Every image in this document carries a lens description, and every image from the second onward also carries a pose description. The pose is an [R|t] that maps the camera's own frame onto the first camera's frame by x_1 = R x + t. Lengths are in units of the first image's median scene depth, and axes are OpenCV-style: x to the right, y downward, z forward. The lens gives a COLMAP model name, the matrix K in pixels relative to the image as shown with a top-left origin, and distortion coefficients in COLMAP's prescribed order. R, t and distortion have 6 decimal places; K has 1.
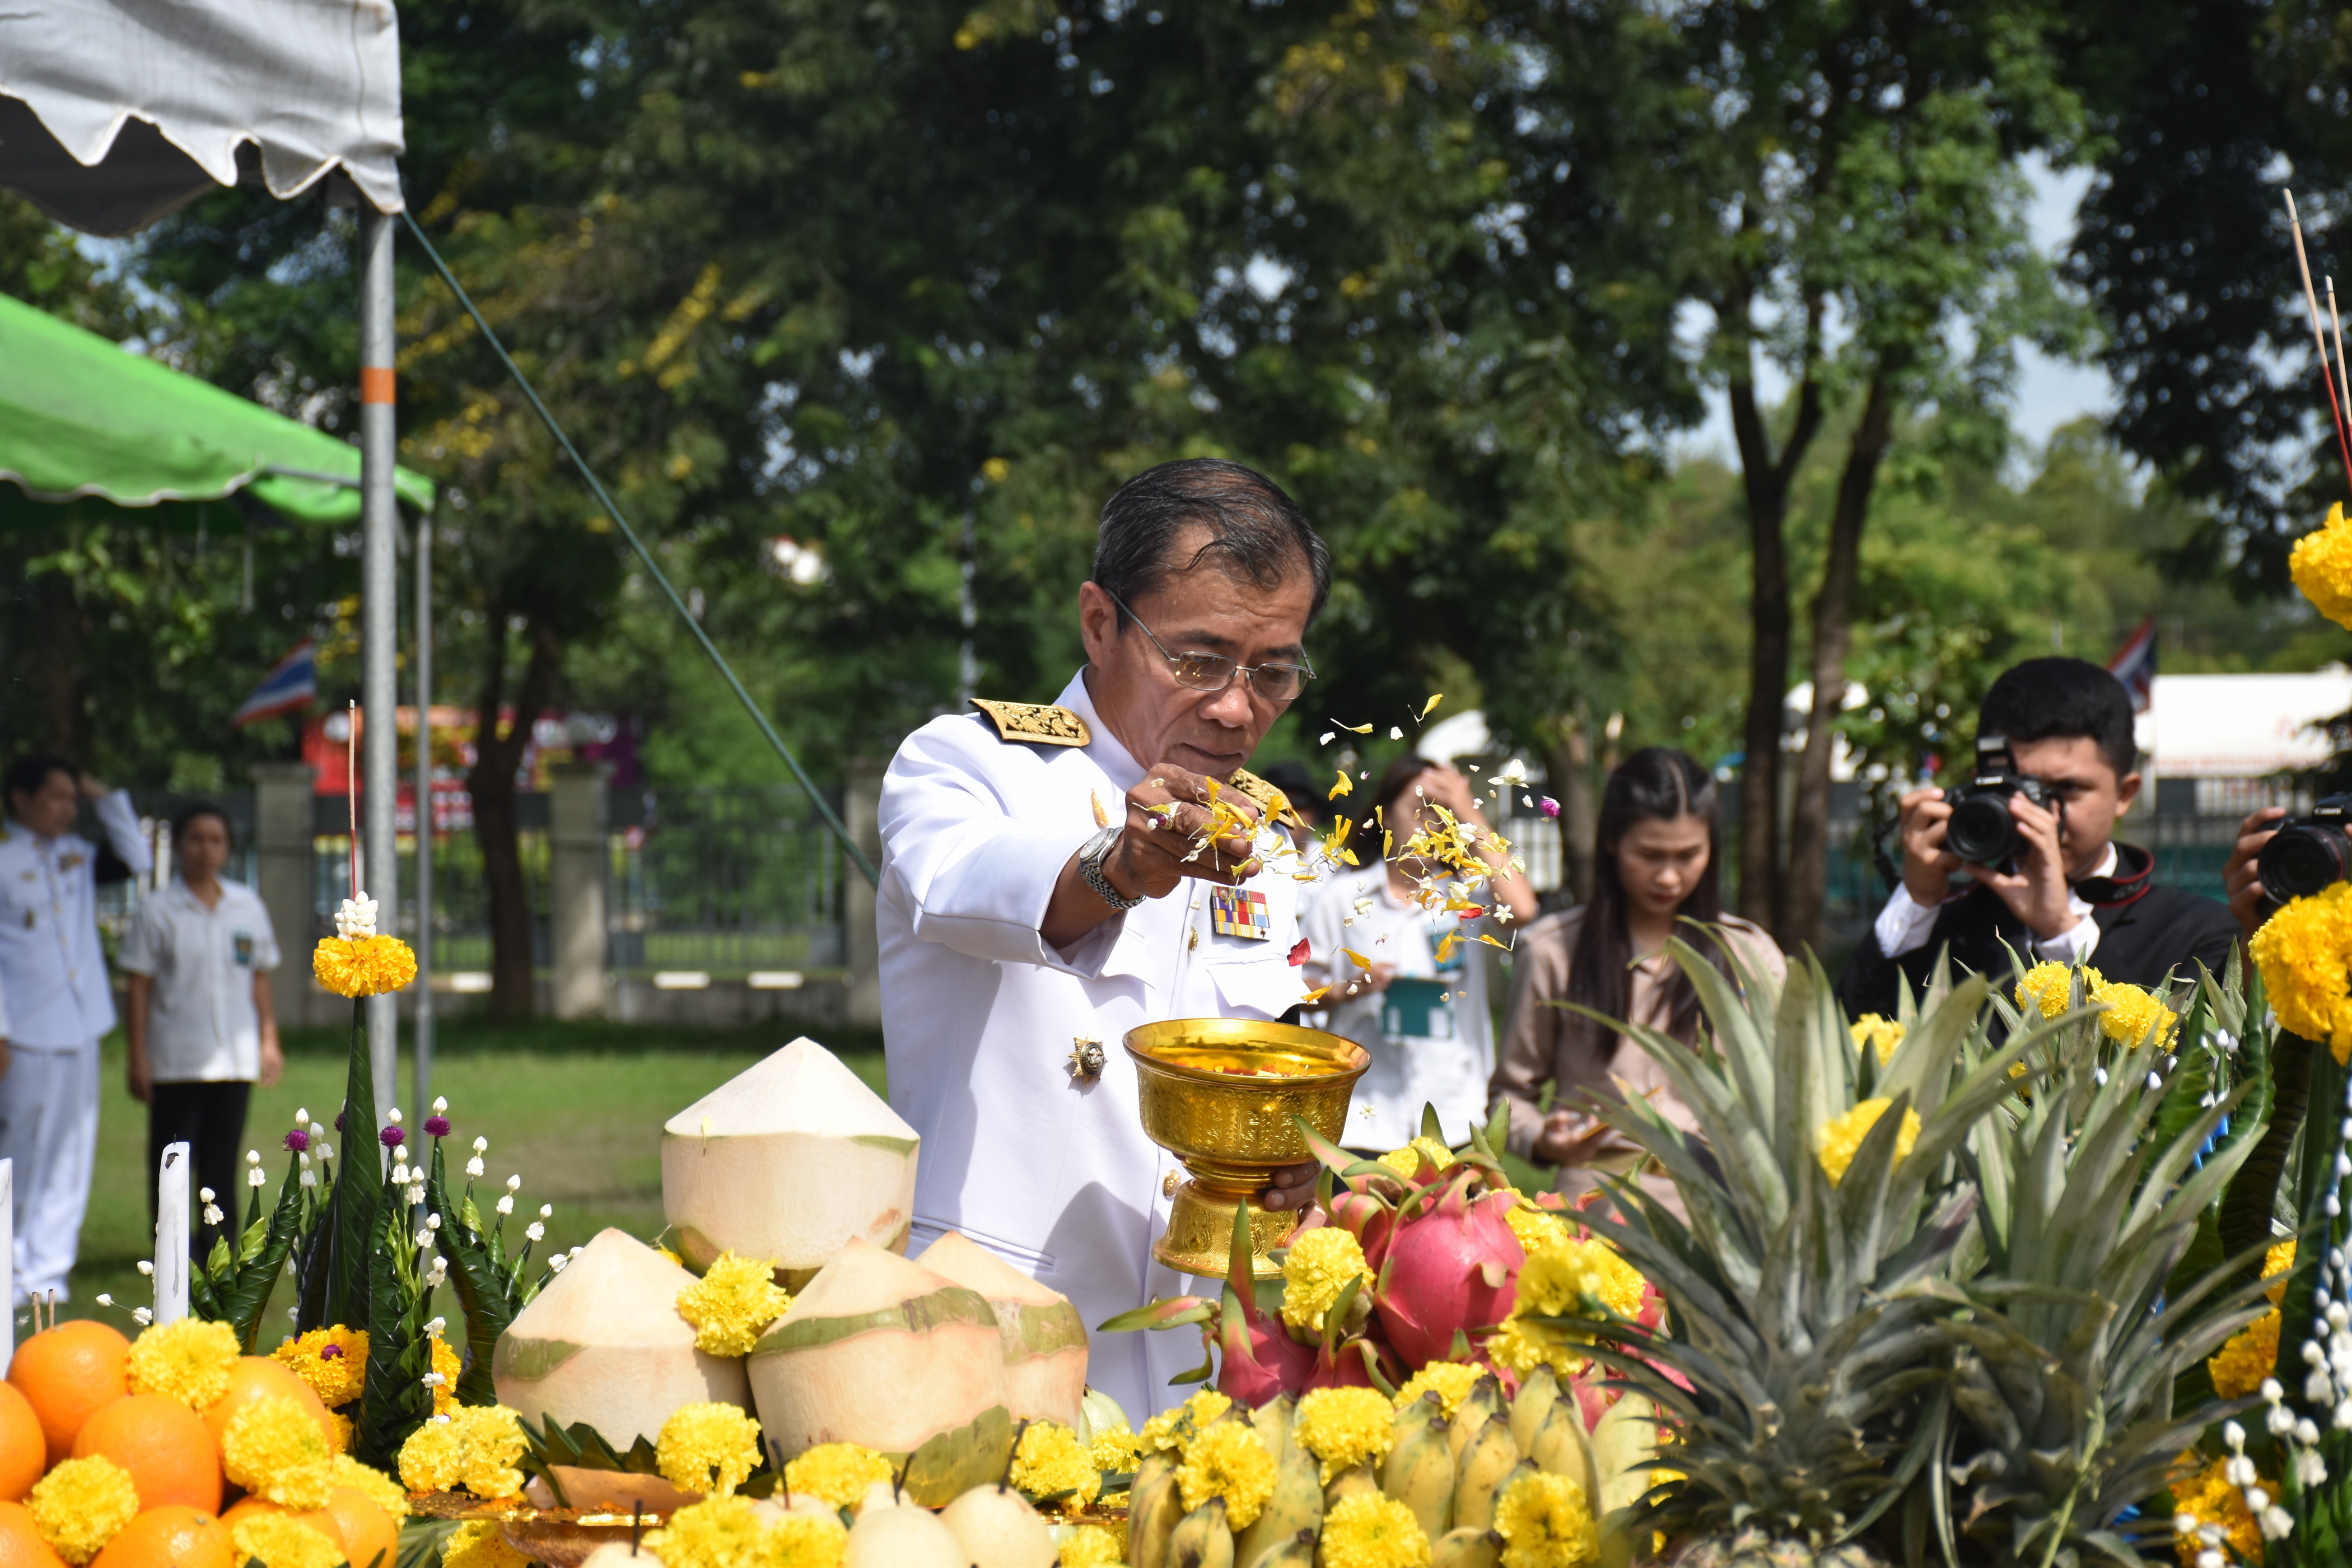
lens RADIAL K [[7092.3, 0, 1173.4], [0, 7092.3, 870.4], [0, 0, 1]] dist [1.072457, -1.686229]
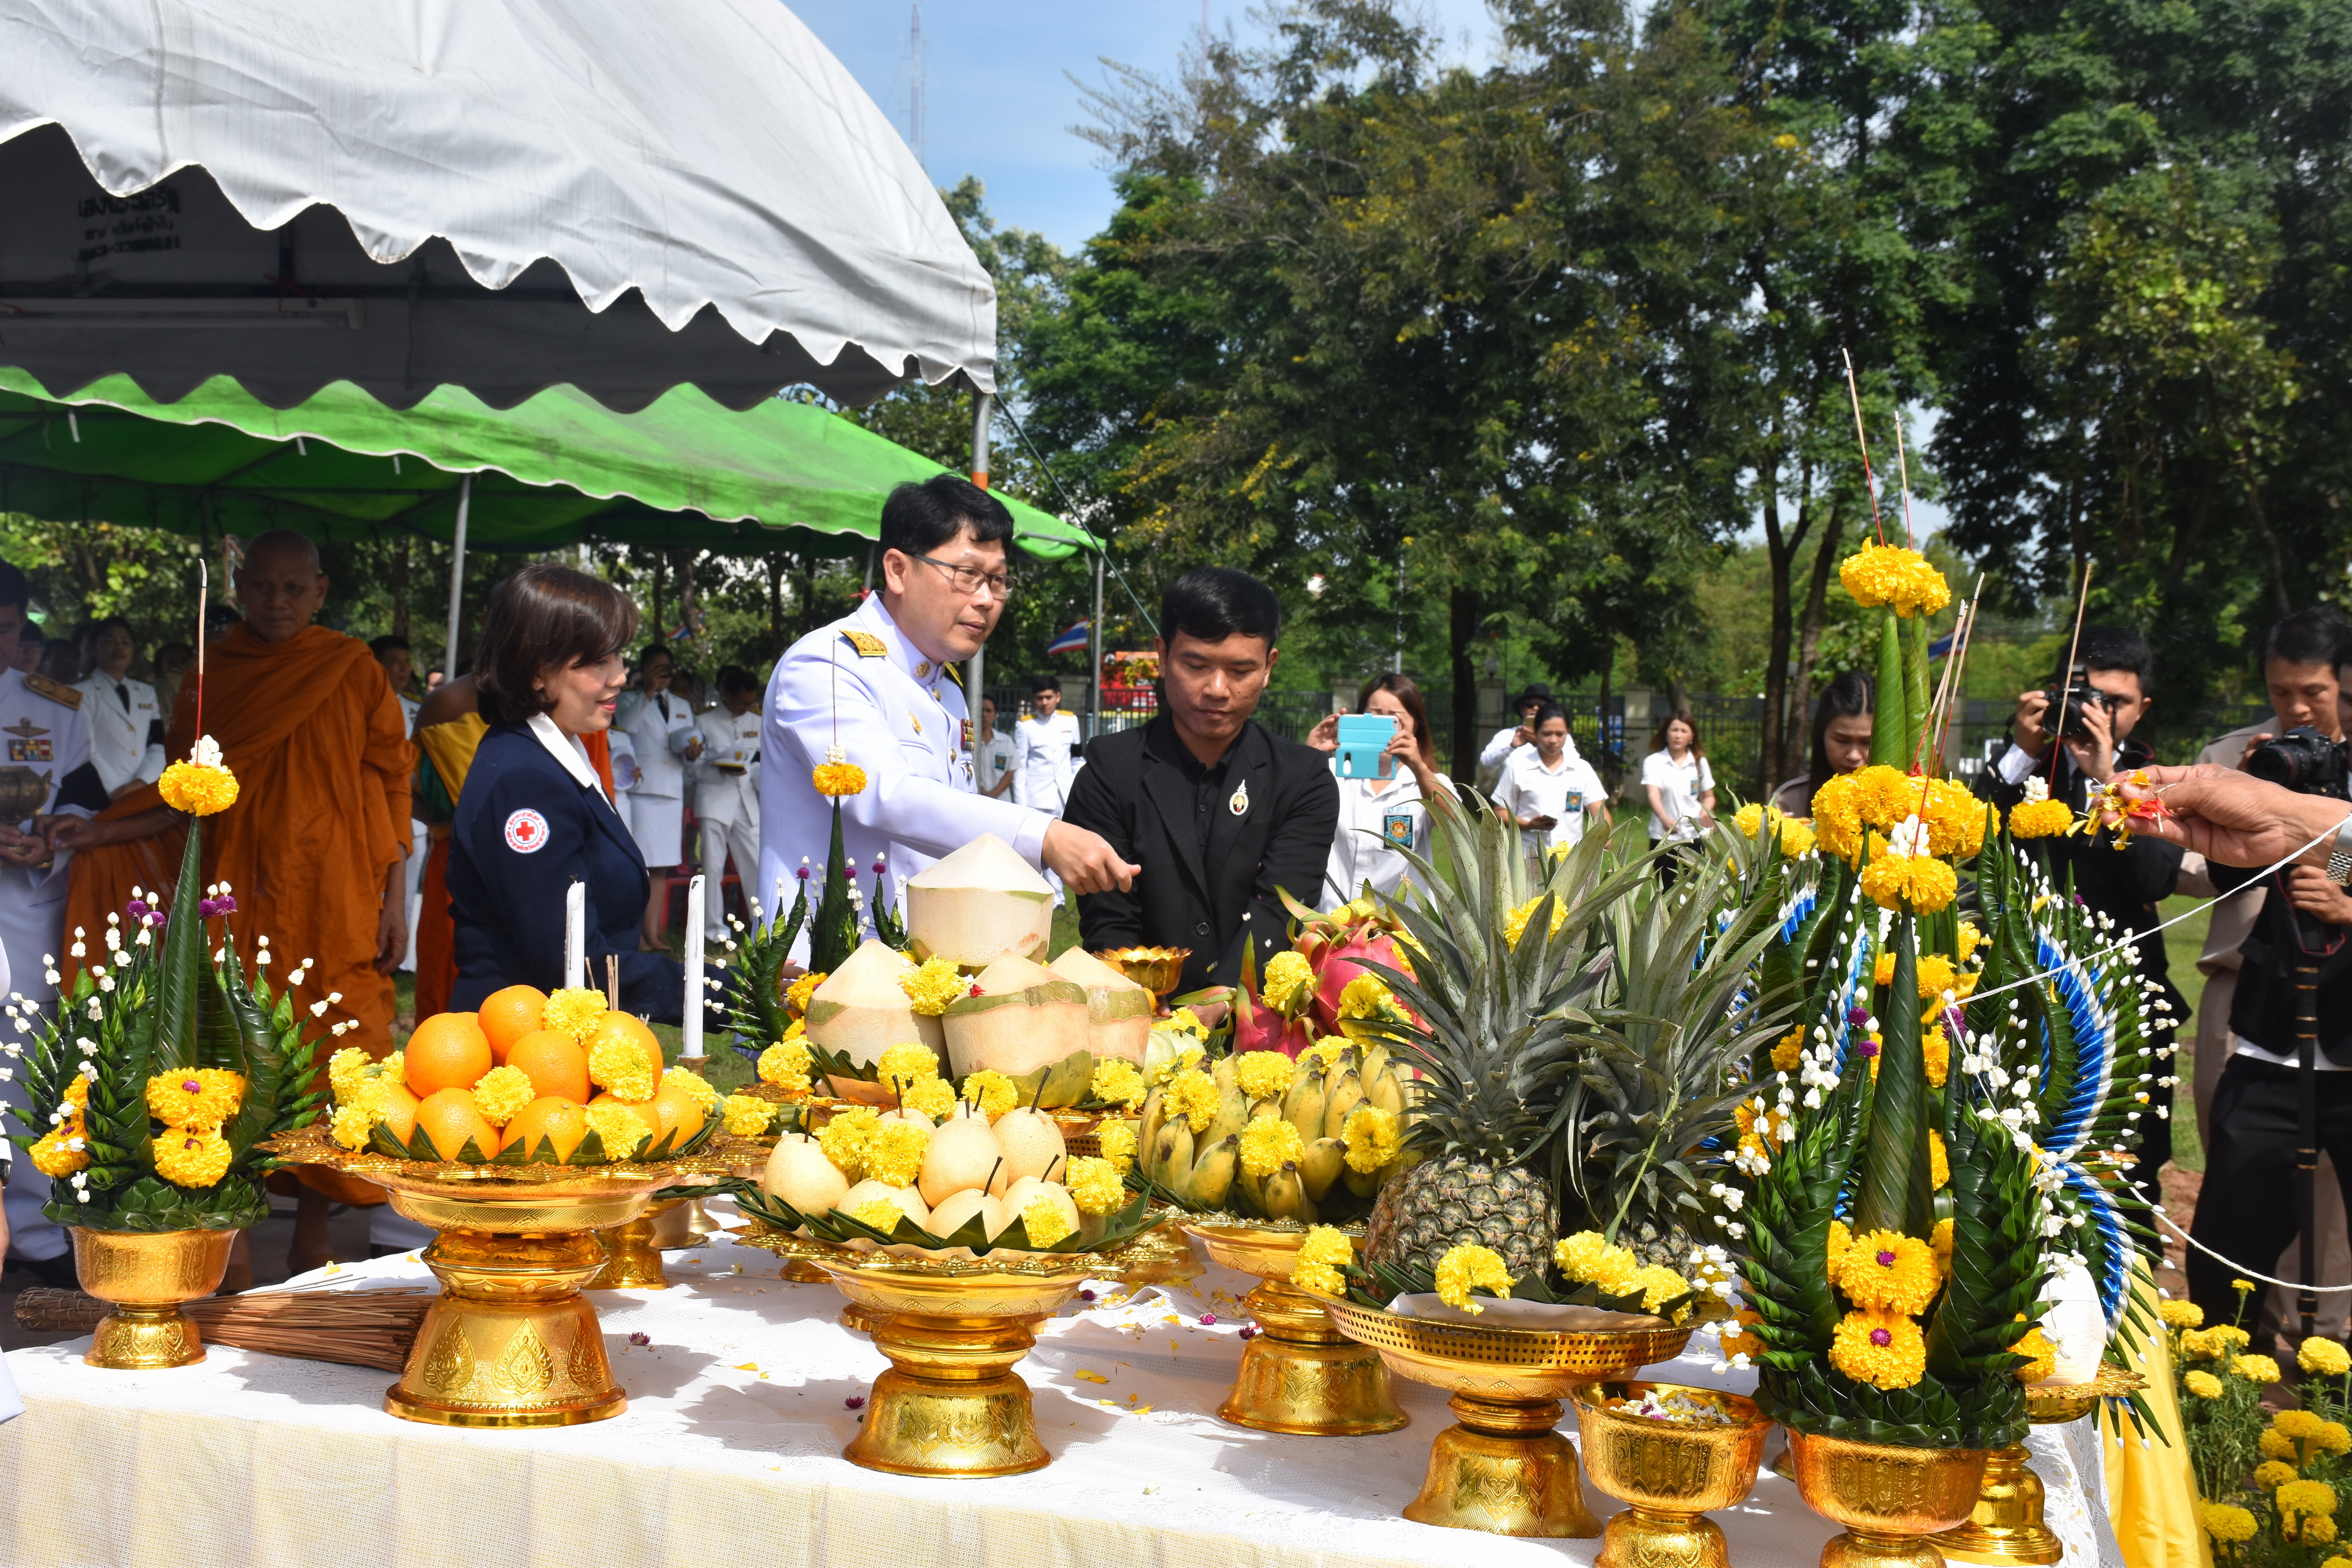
lens RADIAL K [[3294.8, 0, 1180.2], [0, 3294.8, 860.1], [0, 0, 1]] dist [0.135480, 0.025925]
pose [[0.994400, 0.029281, -0.101540, 0.038296], [-0.025301, 0.998869, 0.040268, -0.001568], [0.102604, -0.037474, 0.994016, 0.106460]]
